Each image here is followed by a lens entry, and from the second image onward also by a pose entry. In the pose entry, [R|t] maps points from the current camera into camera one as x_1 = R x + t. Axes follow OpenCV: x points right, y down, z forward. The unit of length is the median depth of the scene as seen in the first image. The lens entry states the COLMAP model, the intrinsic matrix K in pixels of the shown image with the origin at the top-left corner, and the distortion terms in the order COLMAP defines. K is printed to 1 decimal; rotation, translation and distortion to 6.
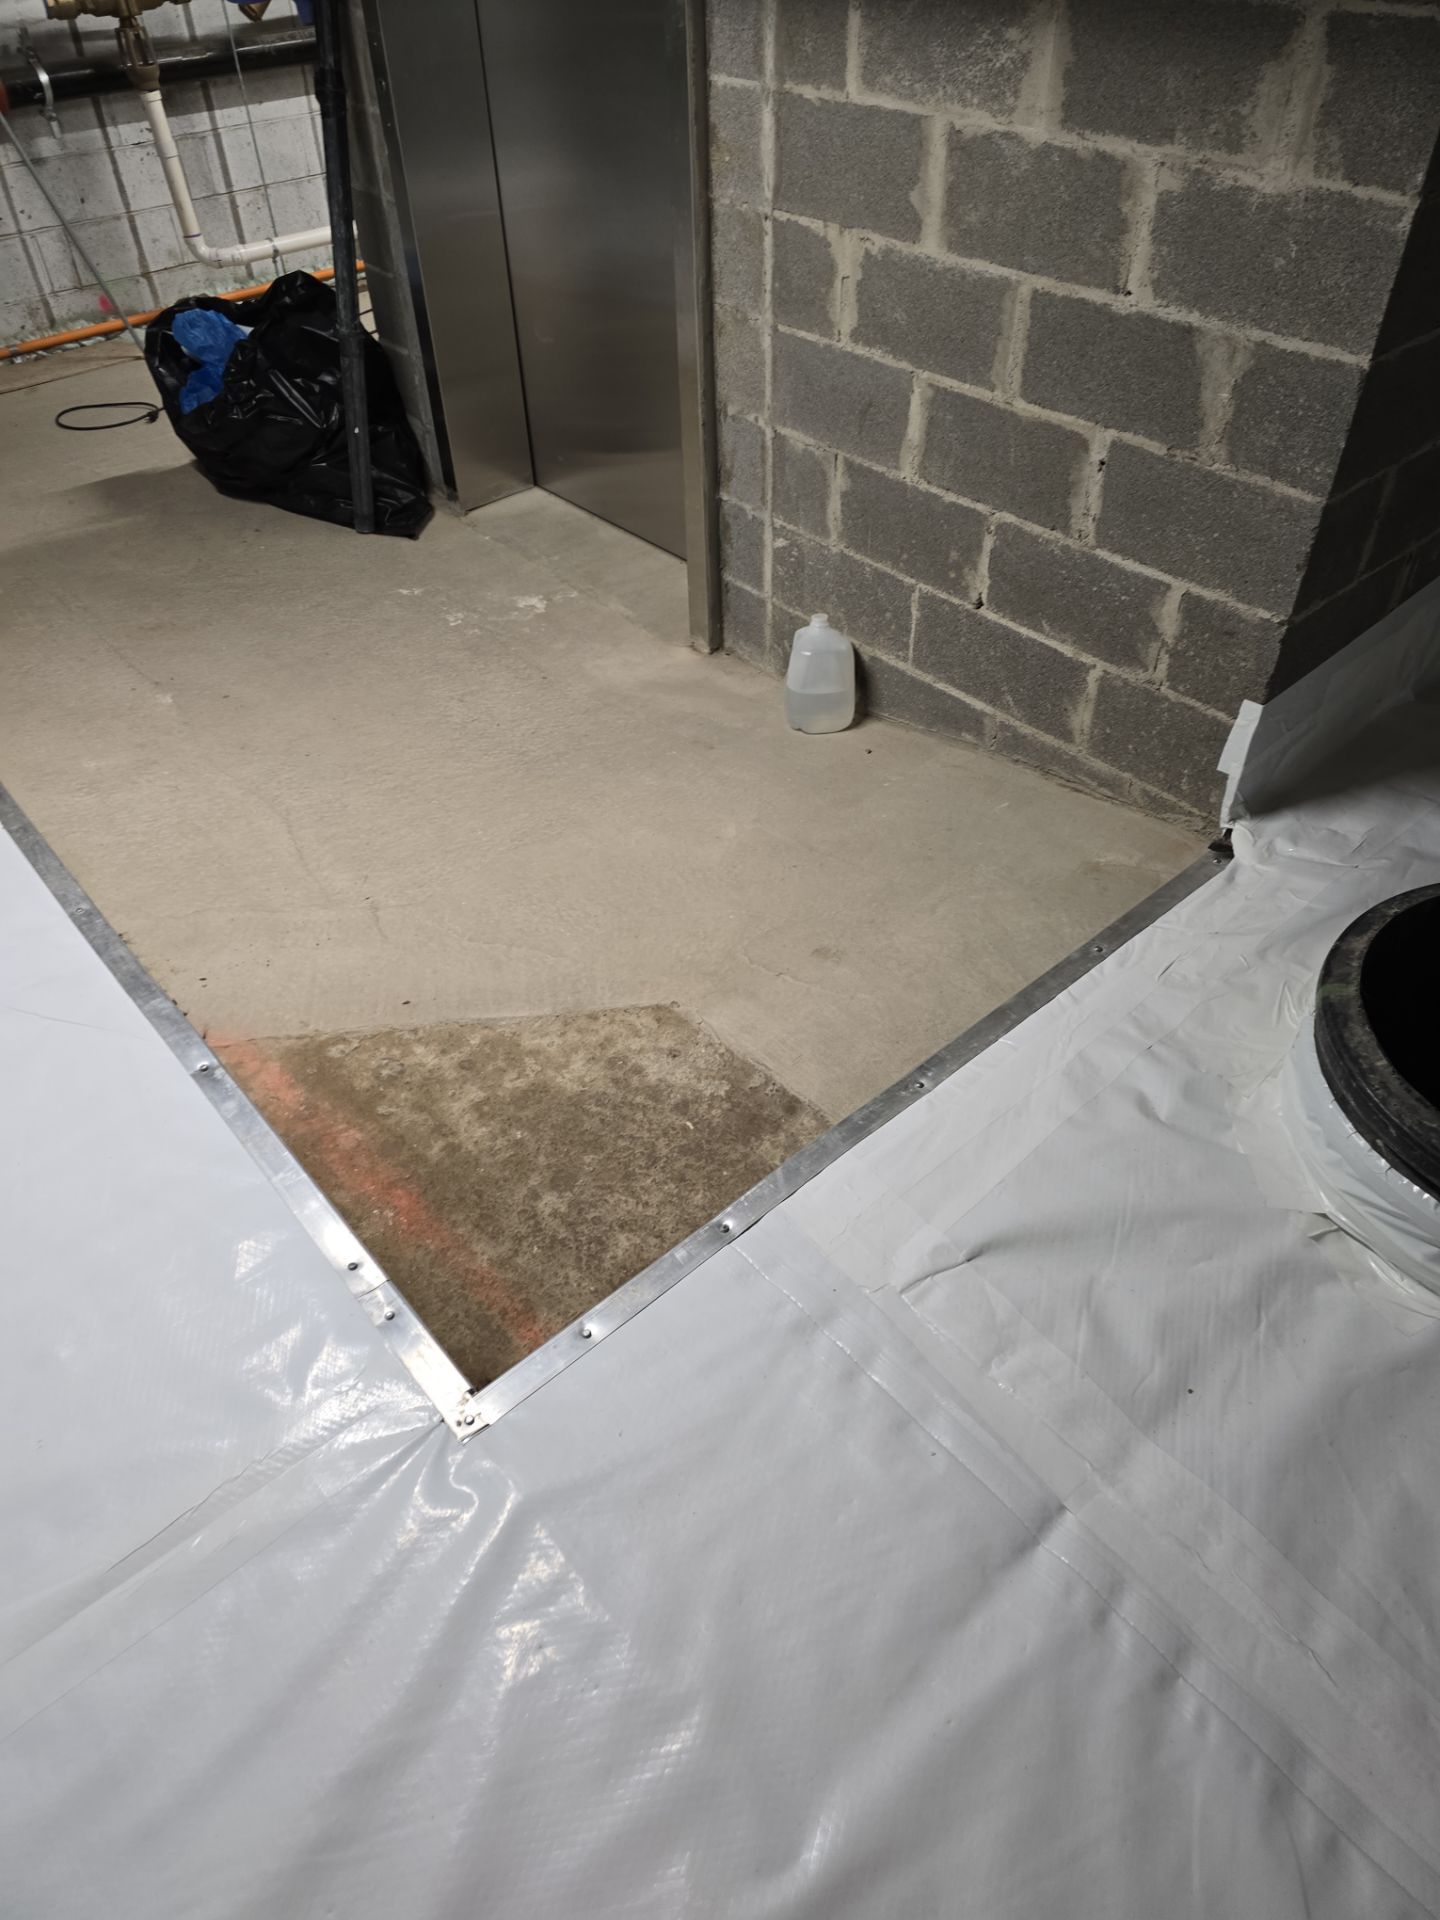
lens RADIAL K [[1288.5, 0, 725.2], [0, 1288.5, 975.4], [0, 0, 1]] dist [0.060949, -0.053497]
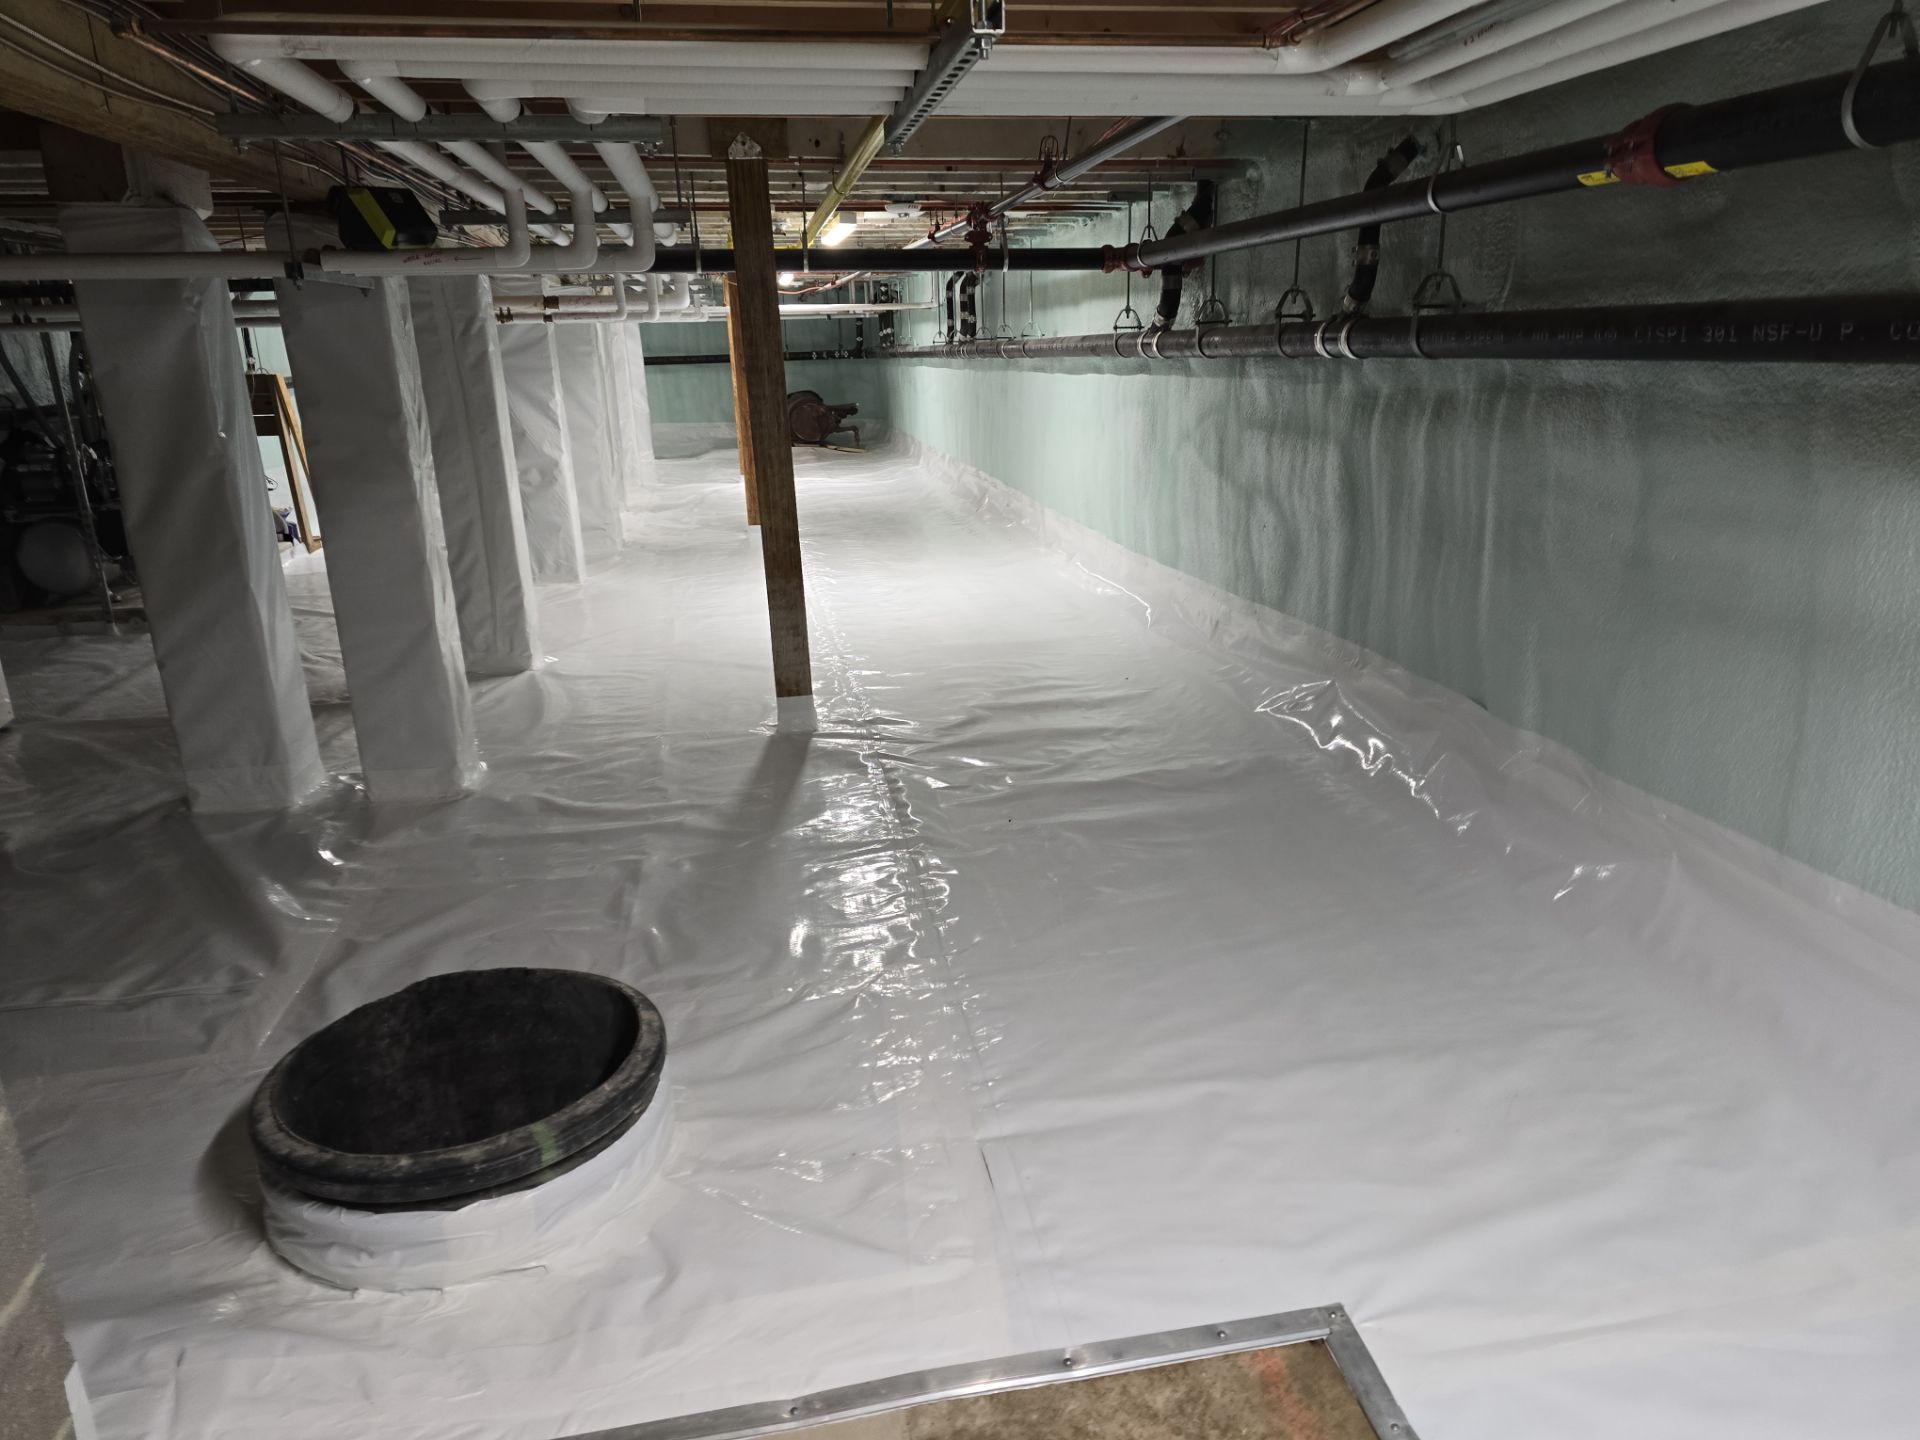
lens RADIAL K [[1283.8, 0, 975.6], [0, 1283.8, 721.7], [0, 0, 1]] dist [0.061912, -0.055037]
pose [[-0.857941, -0.102475, 0.503424, -0.332929], [0.383404, 0.524534, 0.760175, -0.732041], [-0.341962, 0.845200, -0.410730, 0.811306]]
